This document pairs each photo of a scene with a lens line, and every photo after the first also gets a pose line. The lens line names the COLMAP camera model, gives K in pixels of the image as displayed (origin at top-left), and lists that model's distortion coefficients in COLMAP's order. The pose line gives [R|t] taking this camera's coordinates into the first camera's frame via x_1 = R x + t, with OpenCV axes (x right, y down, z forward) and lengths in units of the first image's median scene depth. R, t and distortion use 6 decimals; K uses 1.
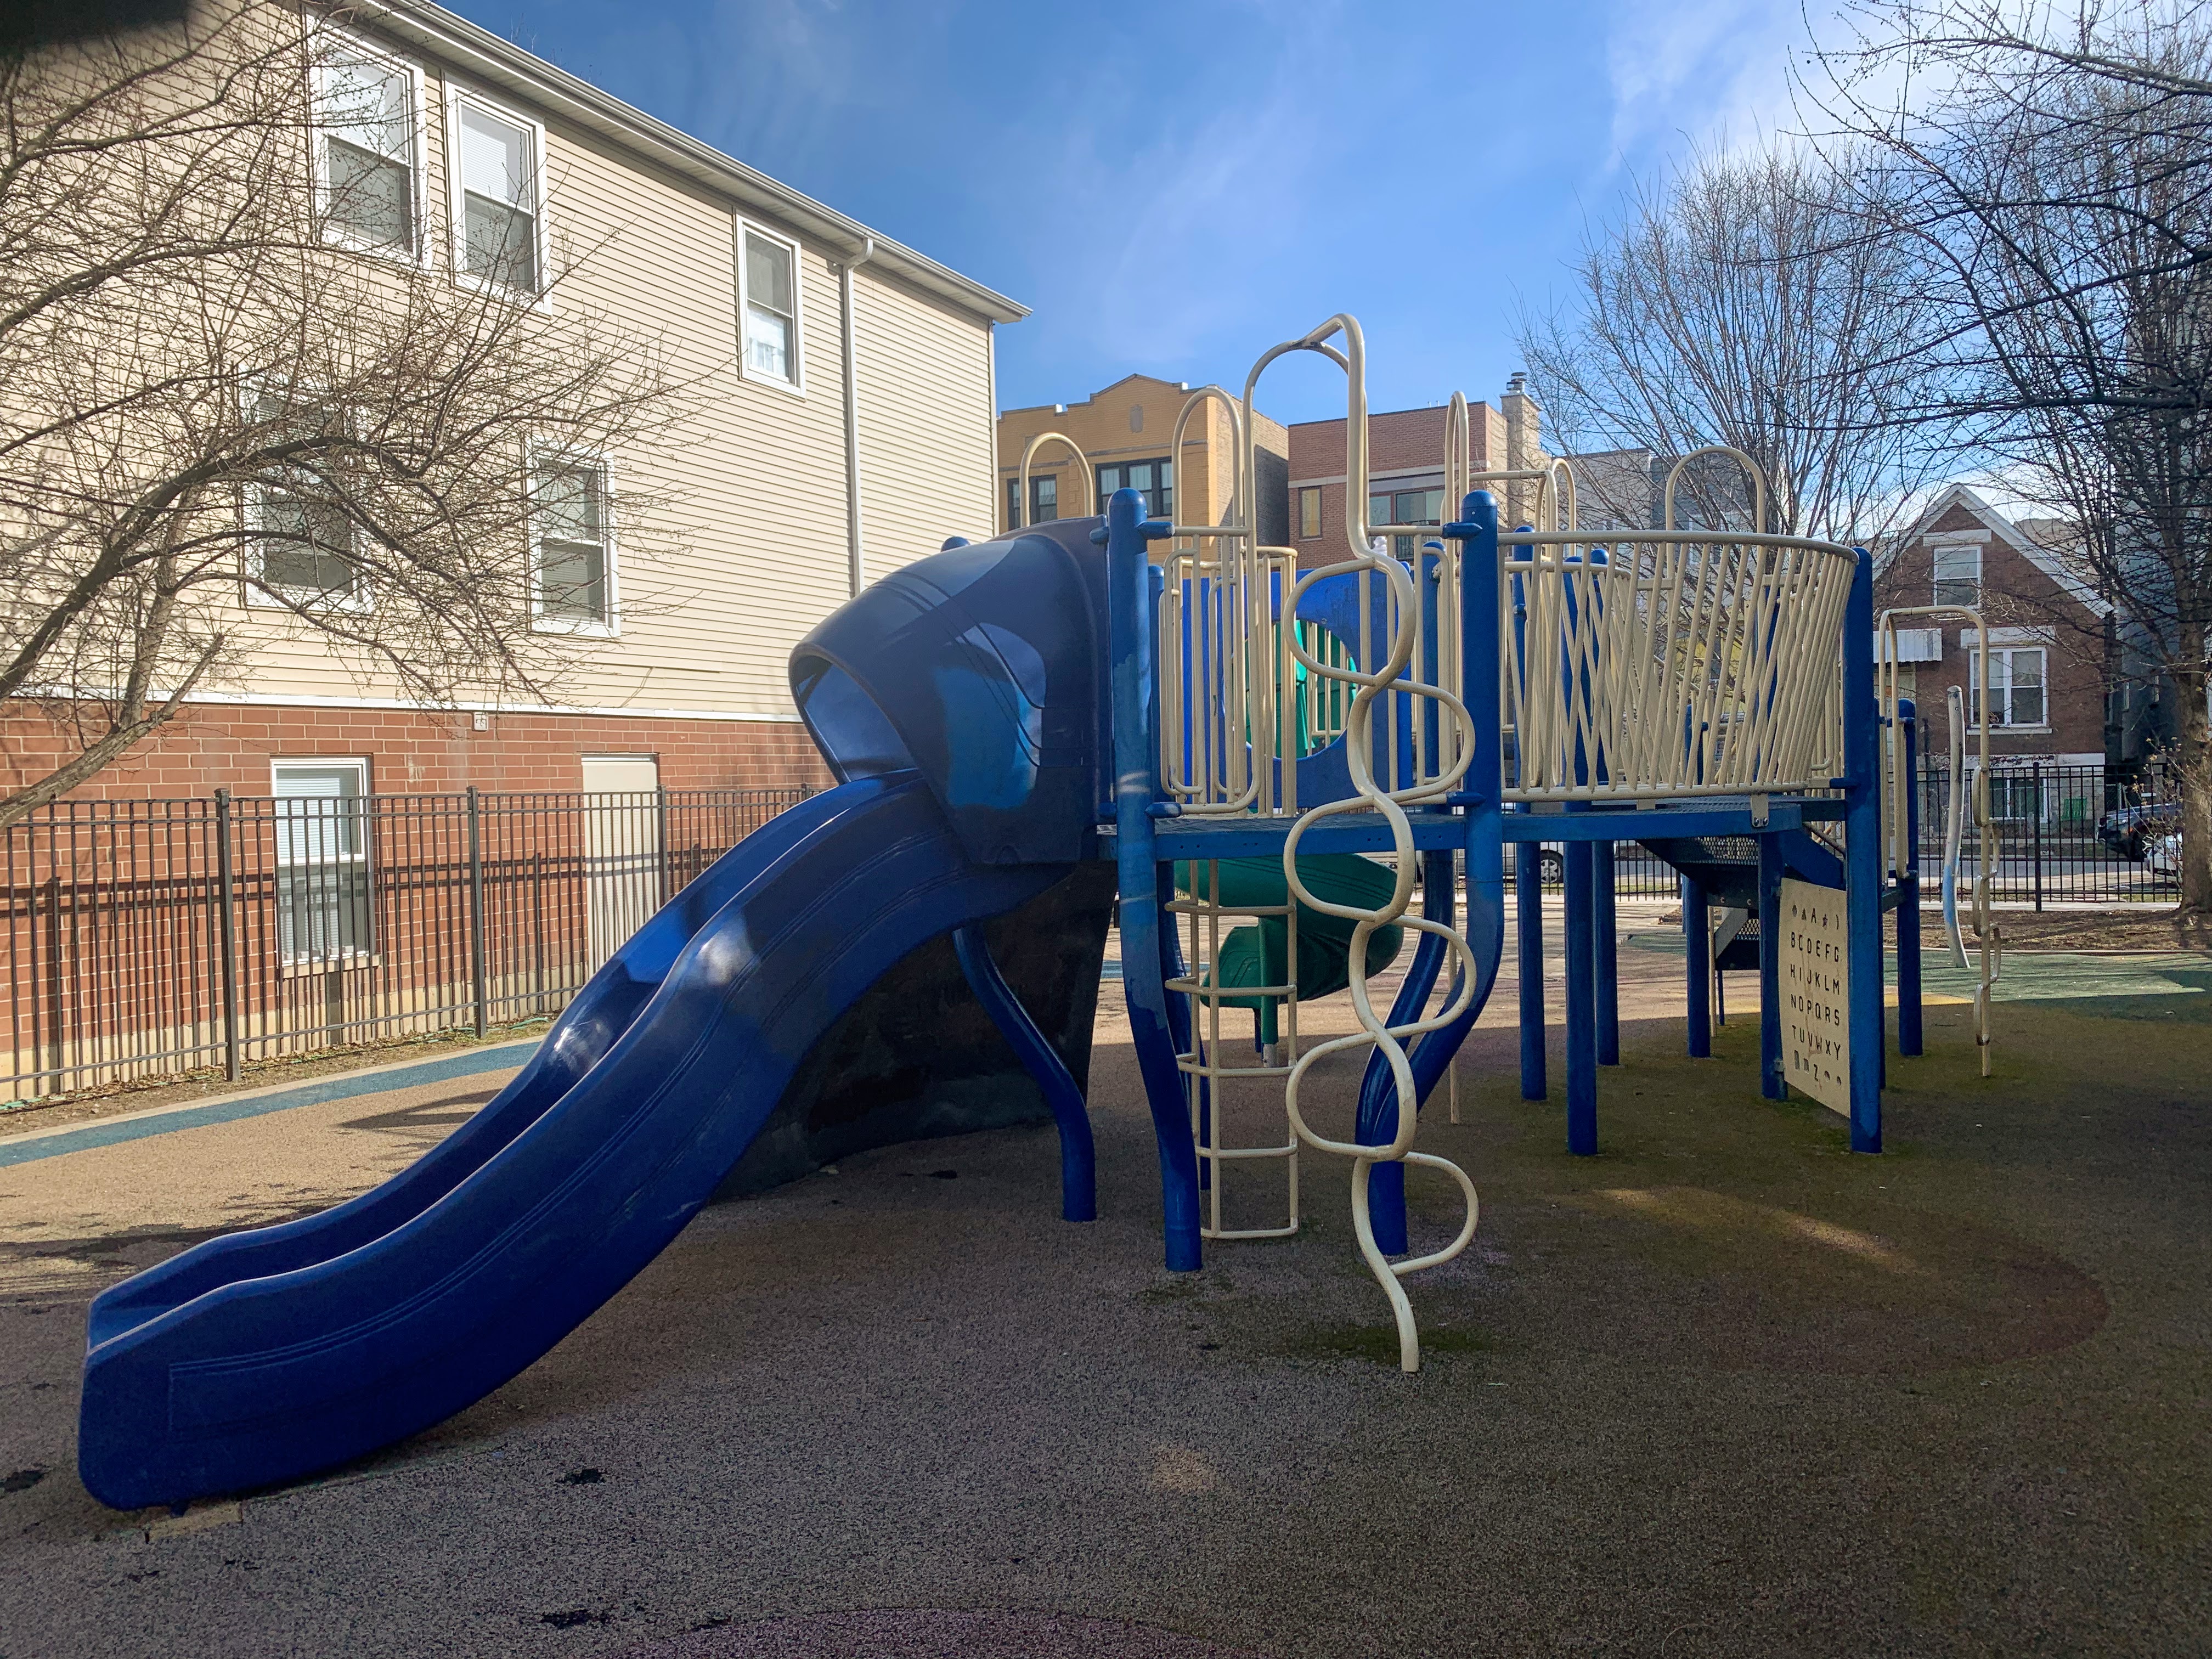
lens RADIAL K [[1686.6, 0, 1114.8], [0, 1686.6, 836.9], [0, 0, 1]] dist [0.041443, -0.039984]
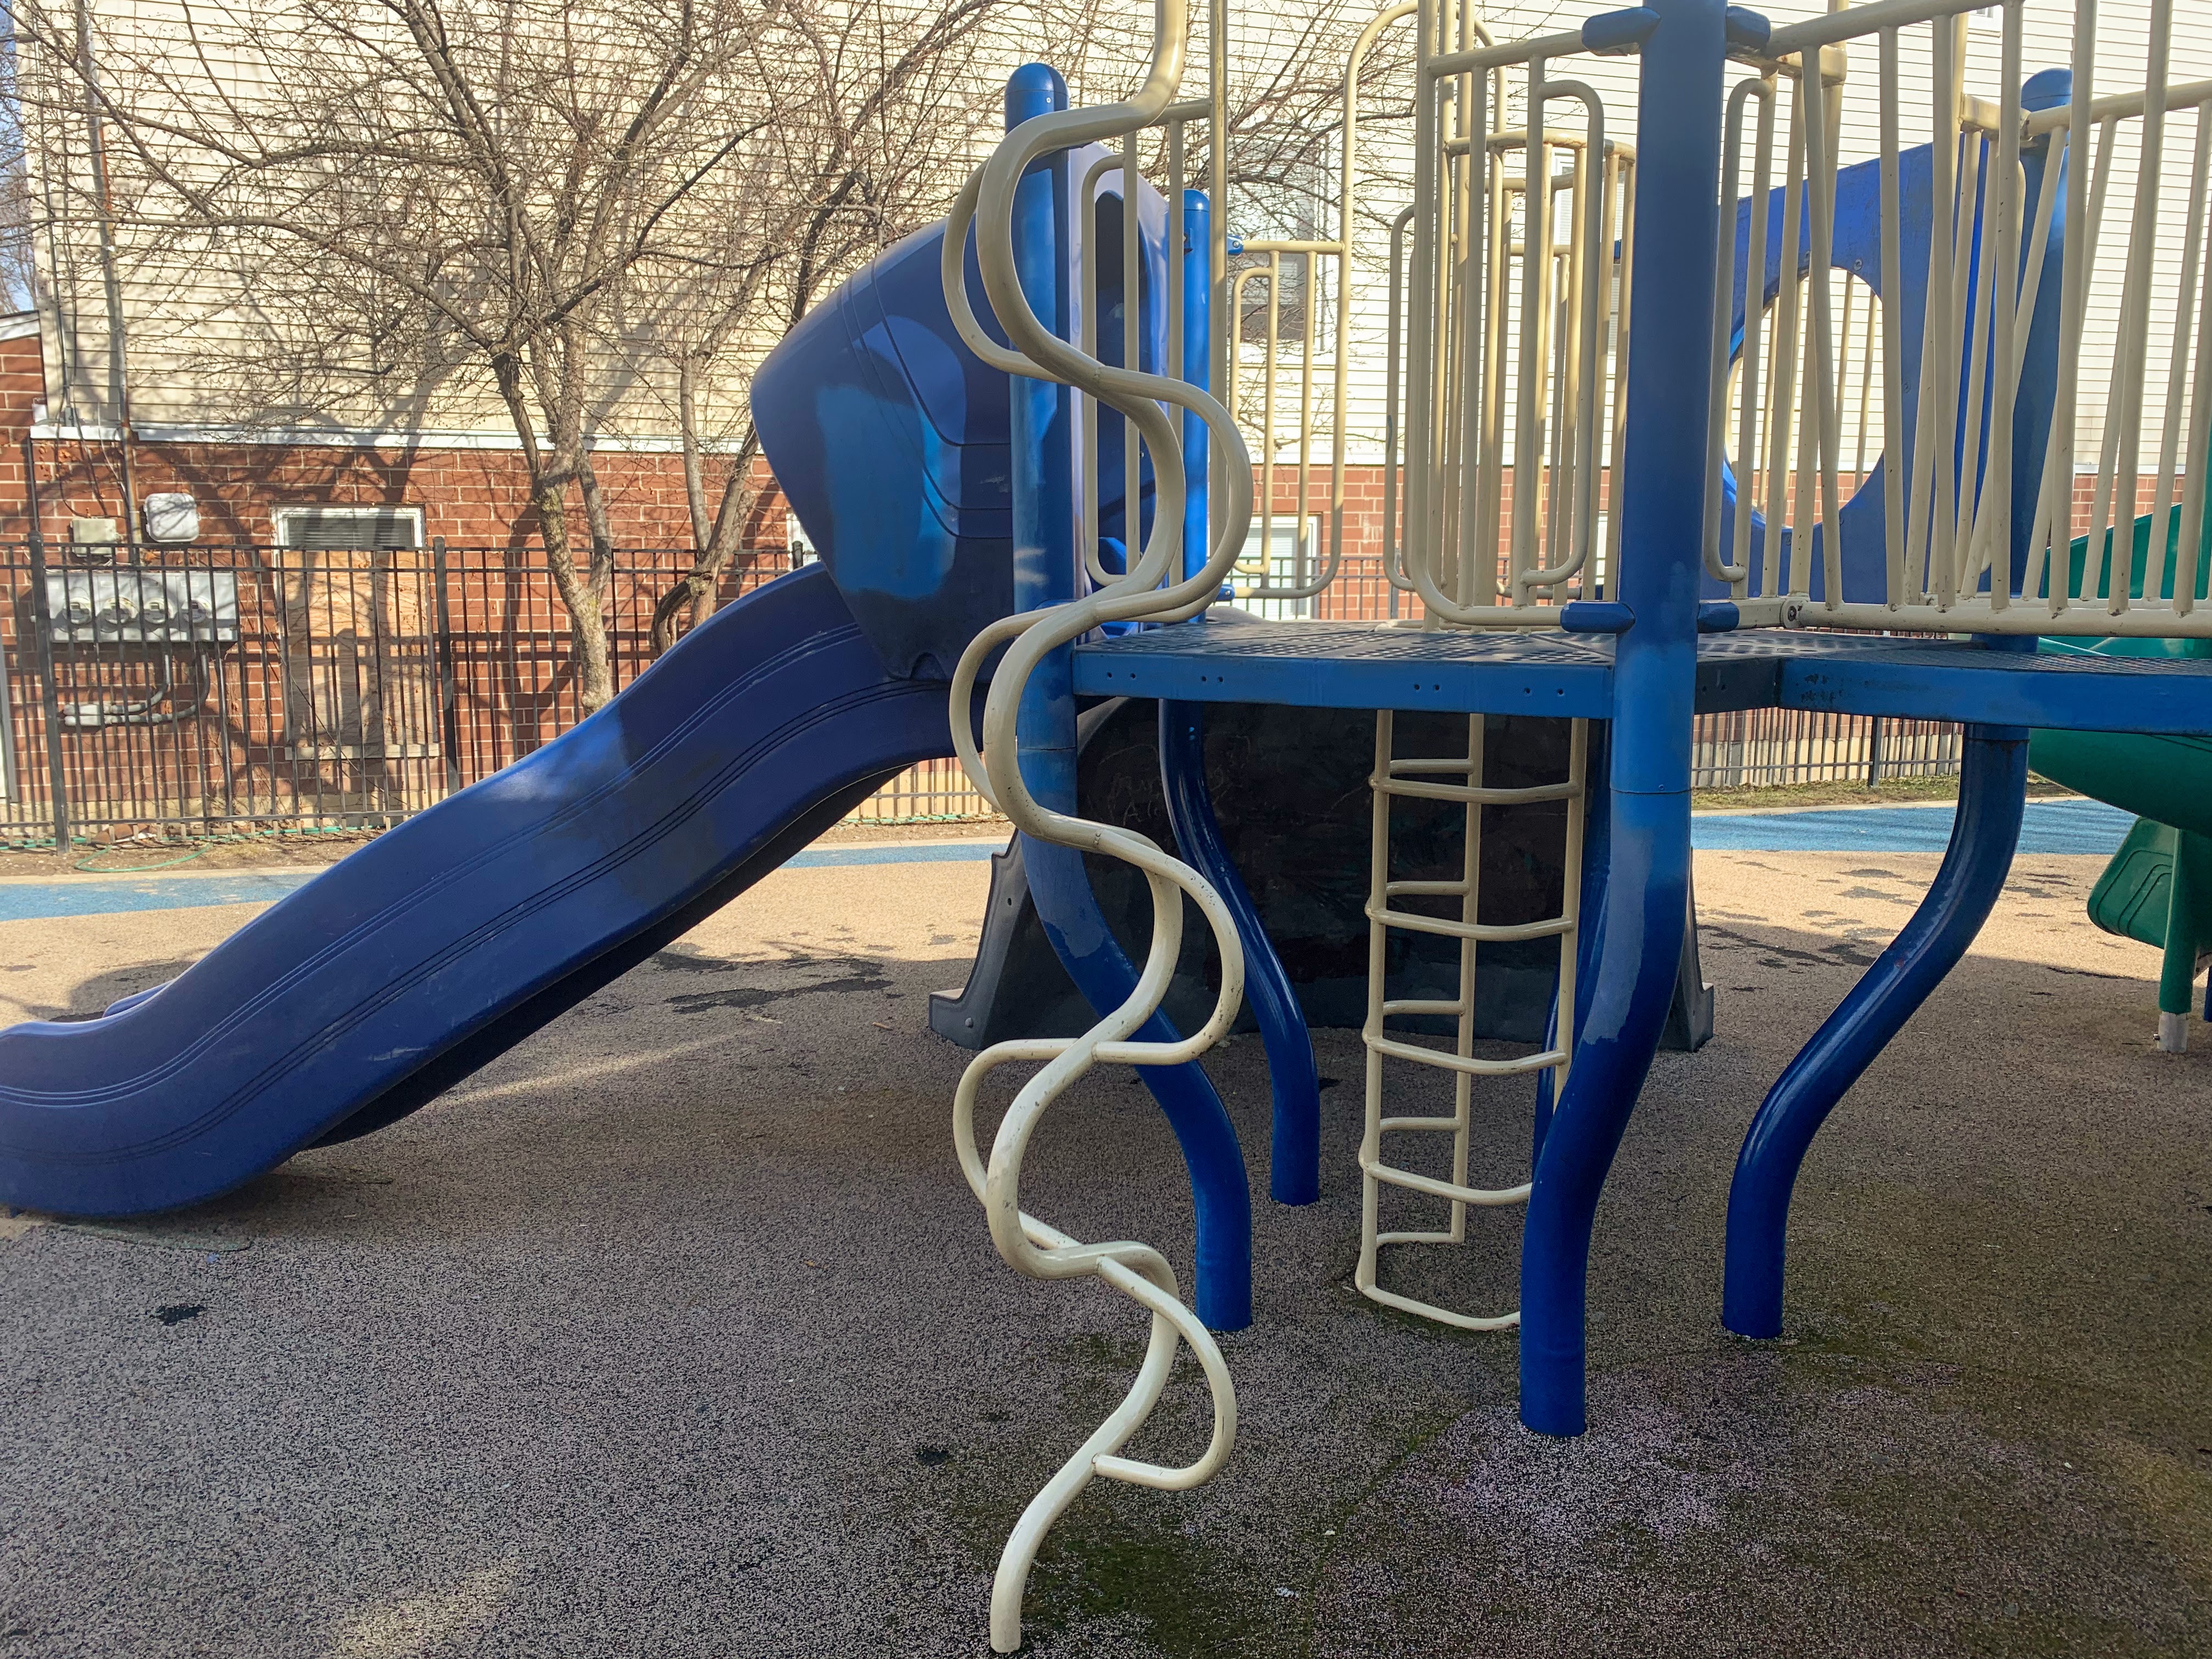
lens RADIAL K [[1686.6, 0, 1099.3], [0, 1686.6, 809.6], [0, 0, 1]] dist [0.041443, -0.039984]
pose [[0.669244, 0.139190, -0.729889, 0.205121], [-0.040063, 0.987629, 0.151606, -0.017090], [0.741961, -0.072220, 0.666541, 0.240198]]
